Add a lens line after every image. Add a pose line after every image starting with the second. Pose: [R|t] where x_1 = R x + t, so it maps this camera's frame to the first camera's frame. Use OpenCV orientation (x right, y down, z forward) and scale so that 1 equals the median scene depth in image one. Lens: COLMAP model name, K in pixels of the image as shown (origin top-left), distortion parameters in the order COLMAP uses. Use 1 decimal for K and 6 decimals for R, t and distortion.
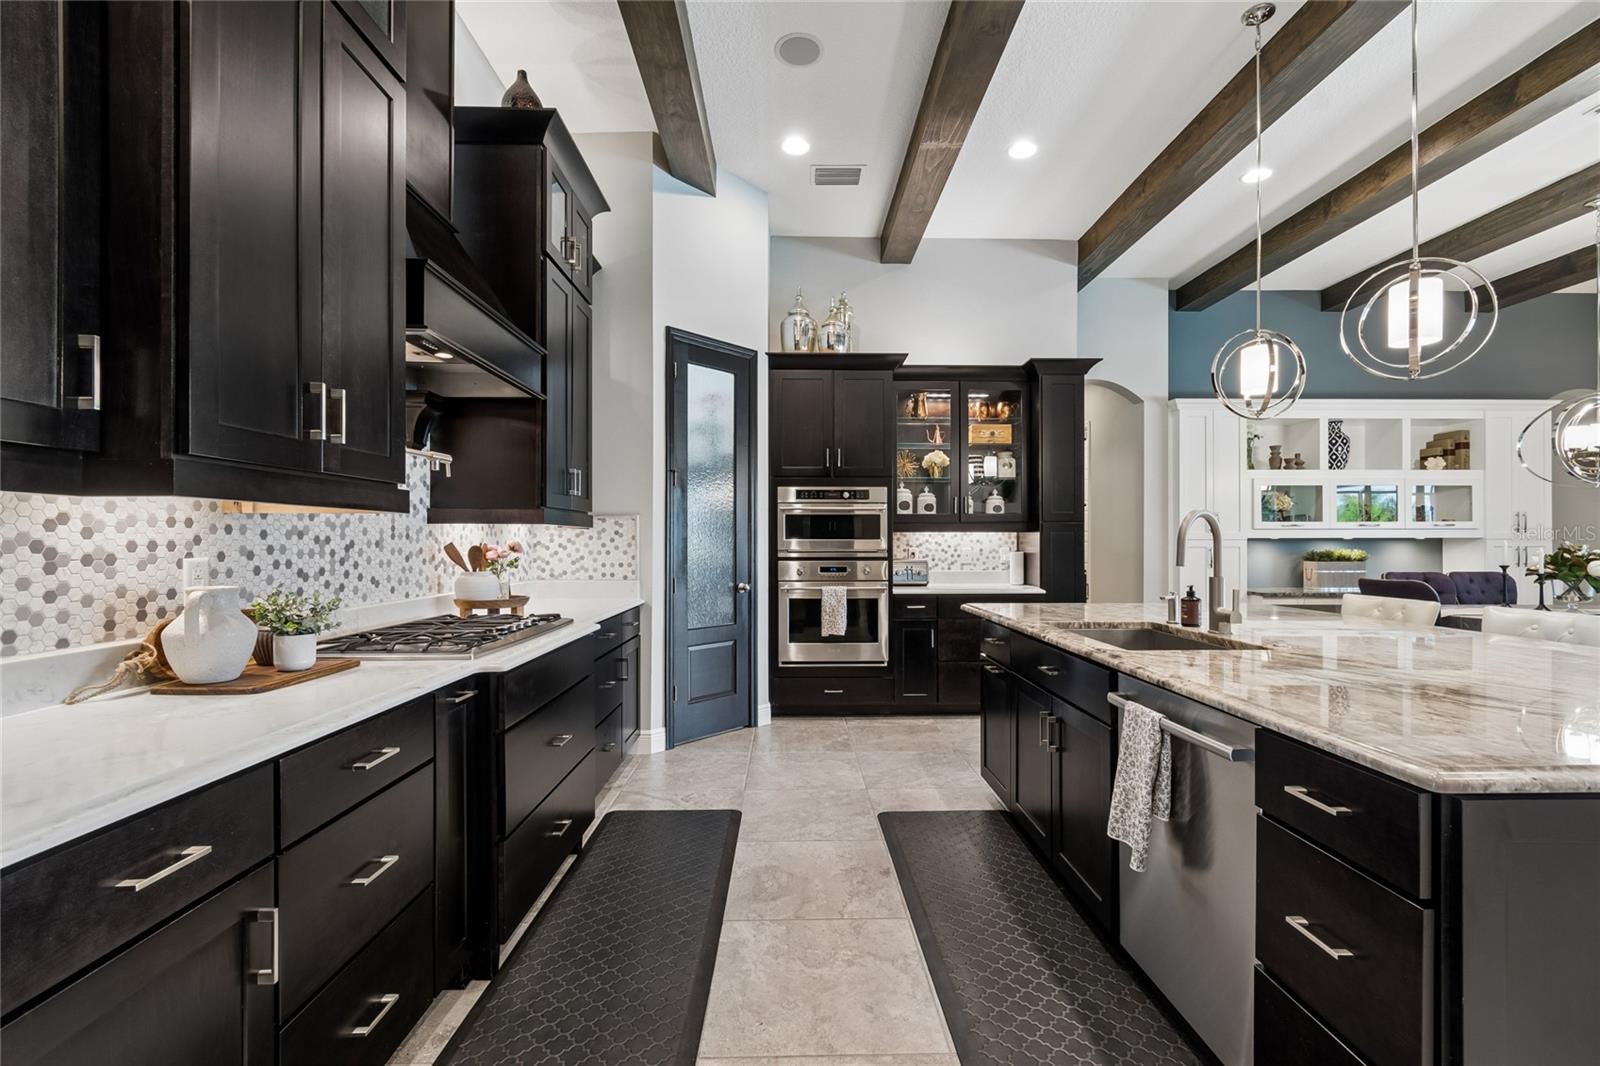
lens RADIAL K [[706.4, 0, 809.0], [0, 706.4, 541.8], [0, 0, 1]] dist [0.002436, -0.000410]
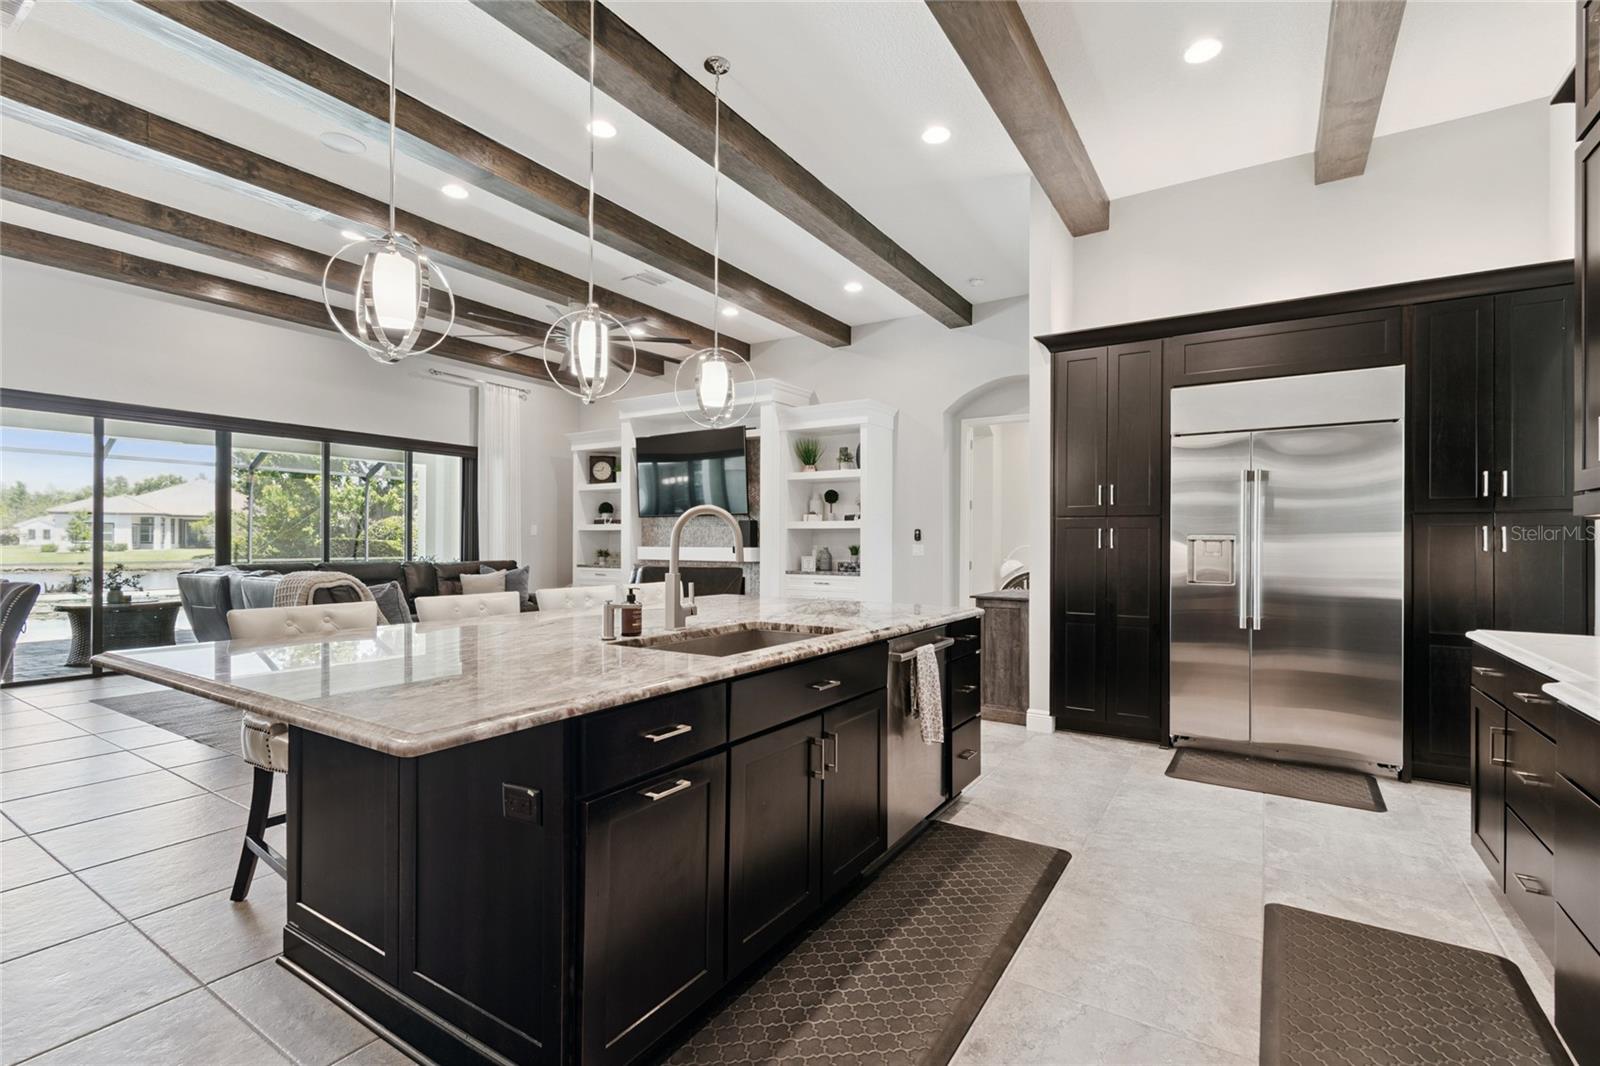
lens RADIAL K [[716.7, 0, 810.8], [0, 716.7, 542.6], [0, 0, 1]] dist [0.003239, -0.000758]
pose [[-0.829779, -0.004224, 0.558076, -0.071777], [-0.004749, 0.999989, 0.000506, 0.002681], [-0.558072, -0.002230, -0.829790, 0.903312]]
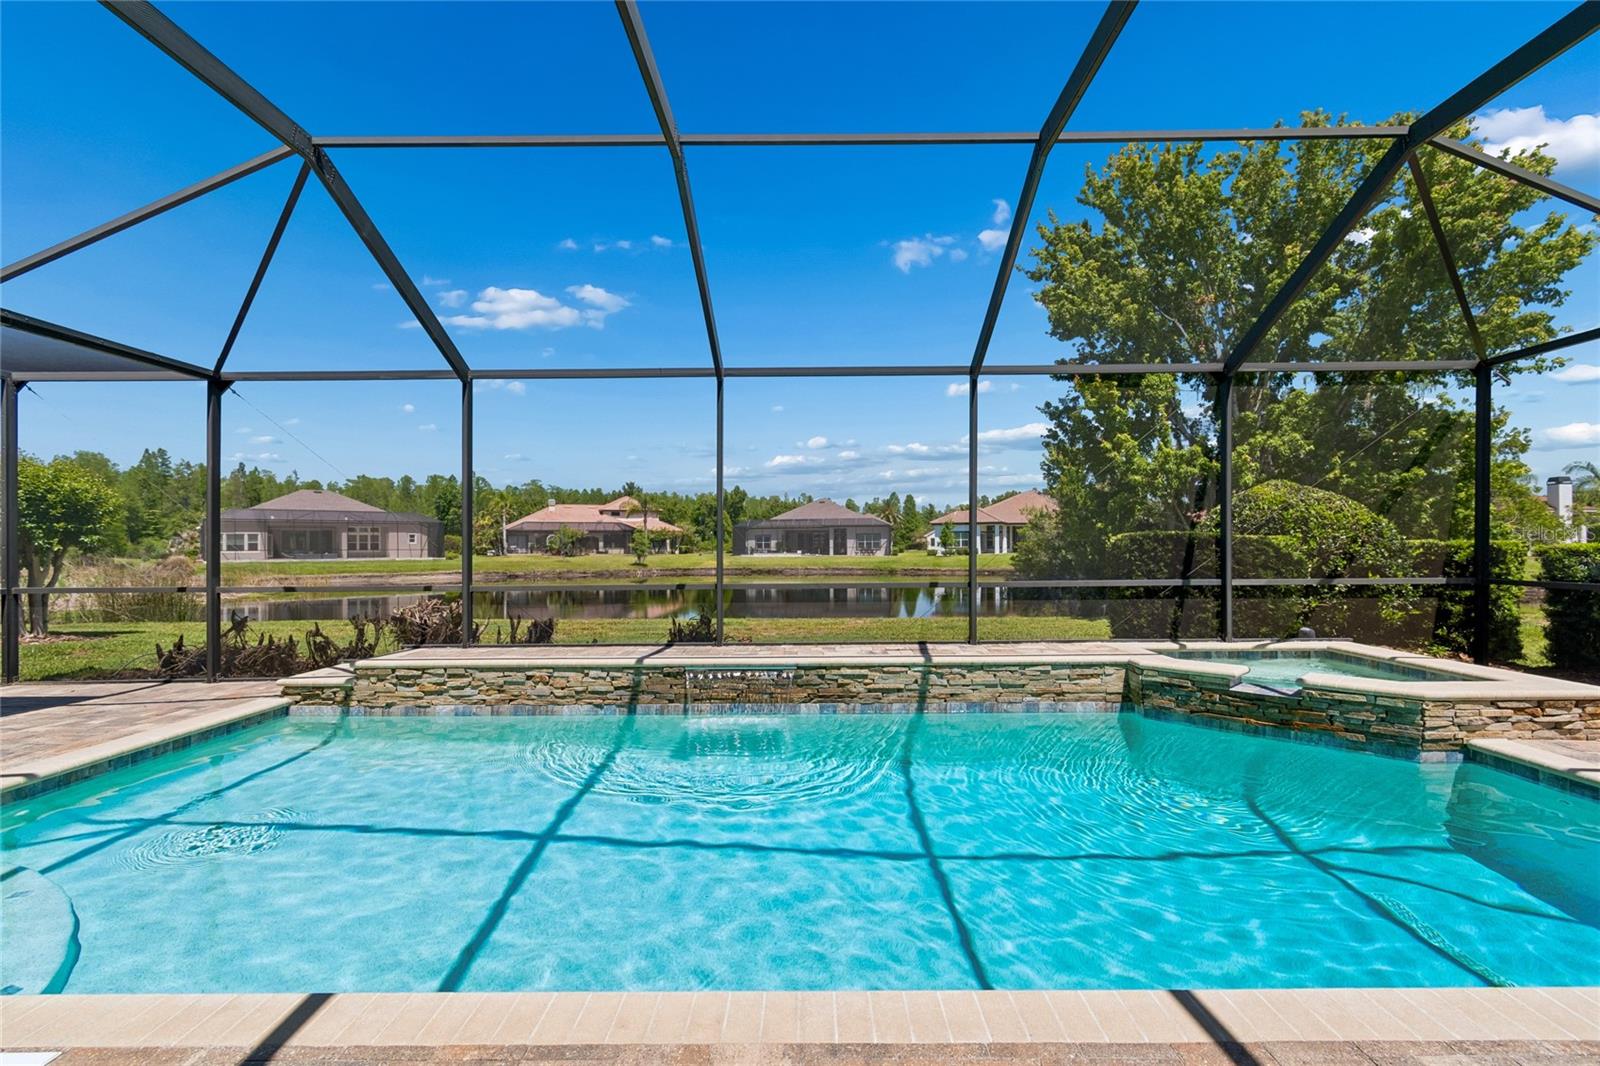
lens RADIAL K [[716.7, 0, 810.8], [0, 716.7, 542.6], [0, 0, 1]] dist [0.003239, -0.000758]
pose [[0.036221, 0.005206, 0.999330, 2.482940], [0.006216, 0.999966, -0.005434, 0.018178], [-0.999324, 0.006409, 0.036188, -0.138985]]
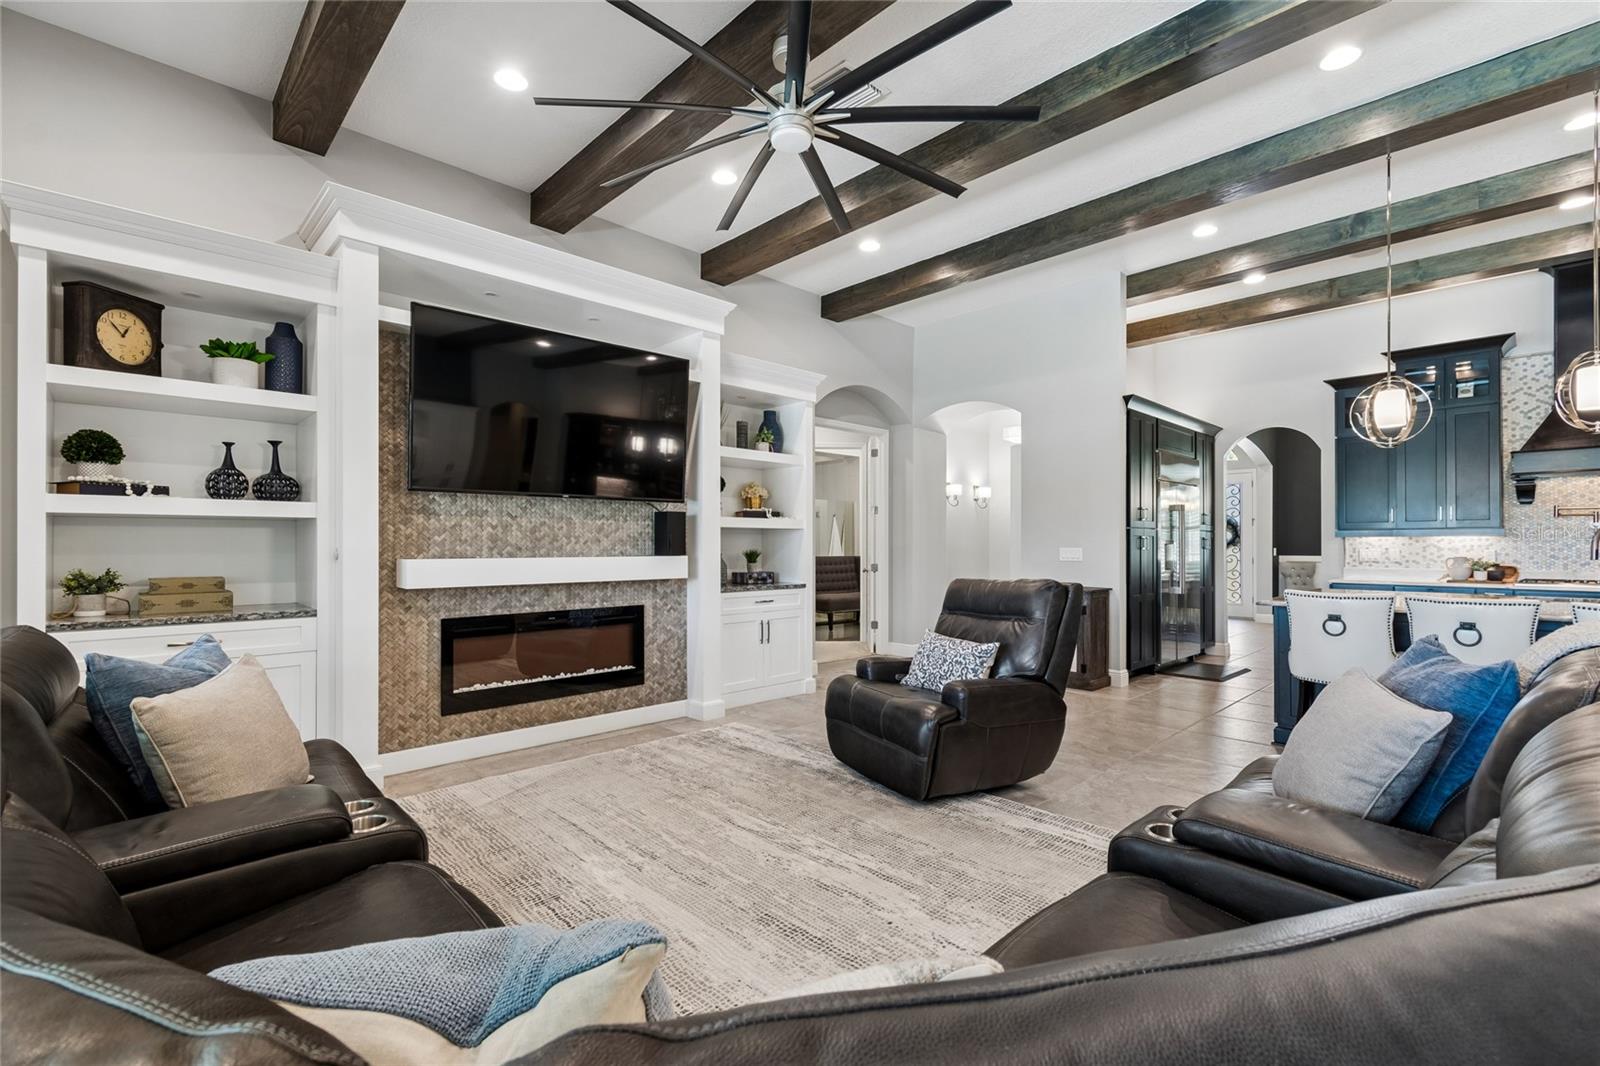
lens RADIAL K [[706.4, 0, 809.0], [0, 706.4, 541.8], [0, 0, 1]] dist [0.002436, -0.000410]
pose [[-0.735735, -0.003521, -0.677260, 1.516179], [-0.000403, 0.999989, -0.004761, 0.000543], [0.677269, -0.003229, -0.735728, 0.485194]]
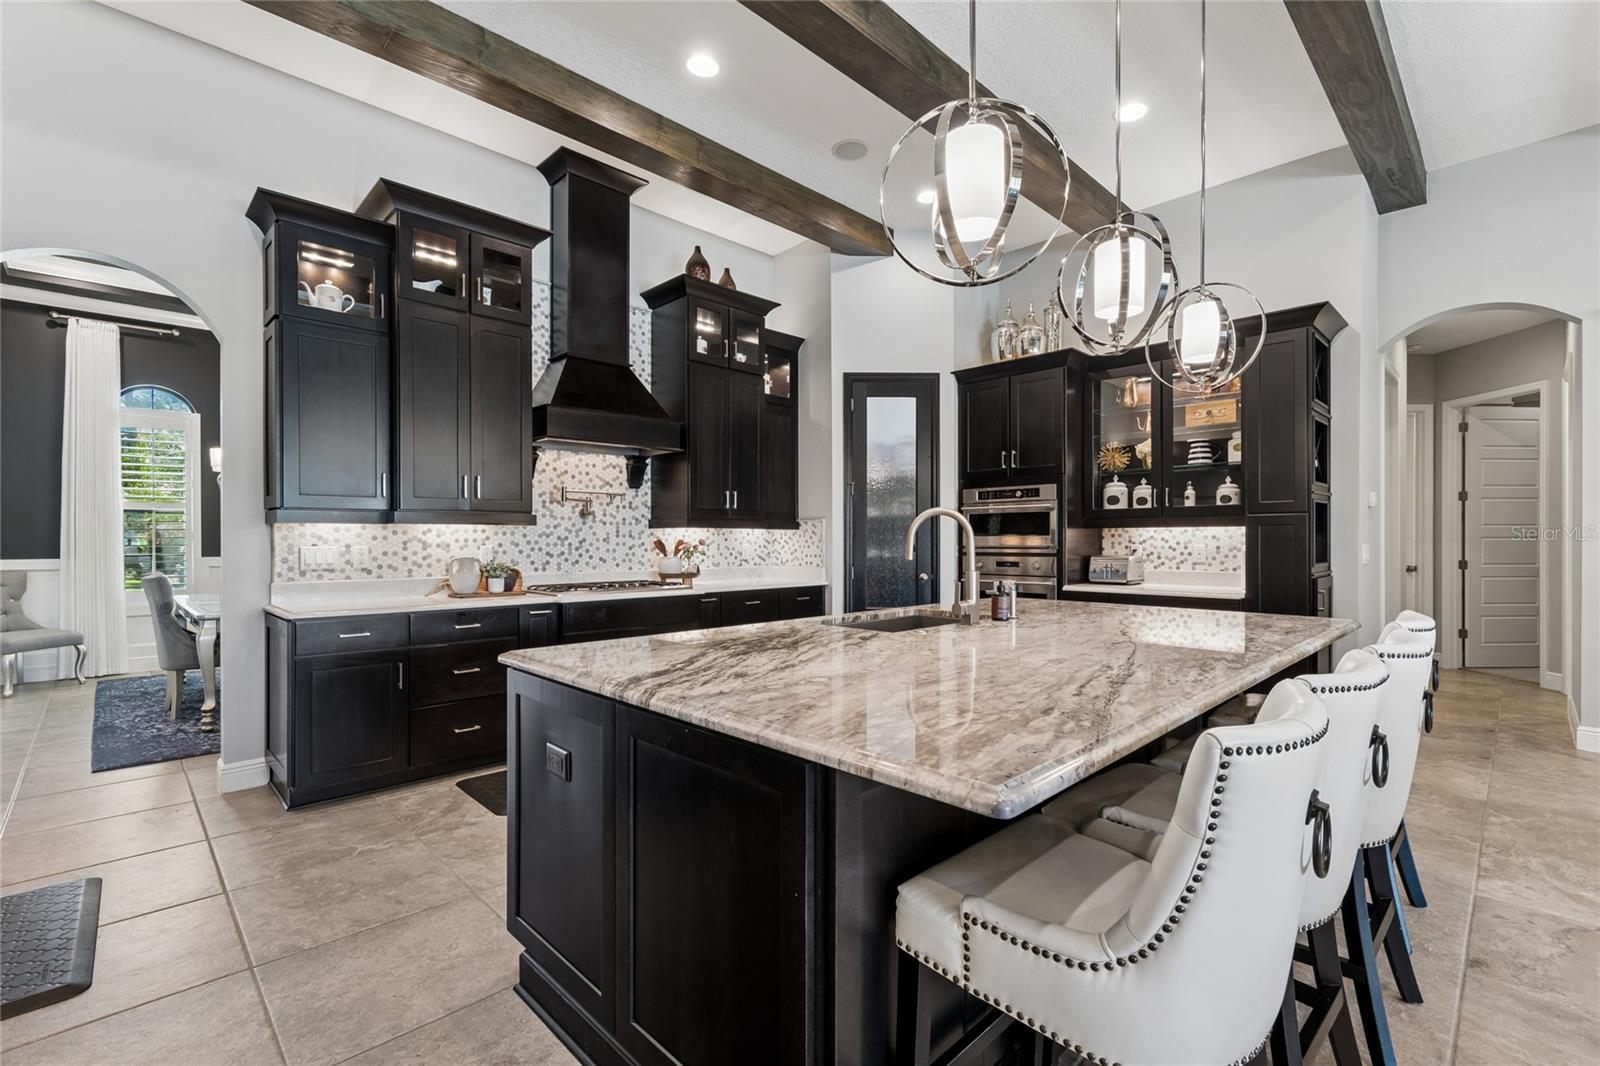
lens RADIAL K [[709.8, 0, 812.4], [0, 709.8, 542.1], [0, 0, 1]] dist [0.002462, -0.000091]
pose [[0.686334, 0.001471, -0.727285, 0.621680], [0.001436, 0.999993, 0.003378, 0.001567], [0.727285, -0.003363, 0.686327, 0.053583]]
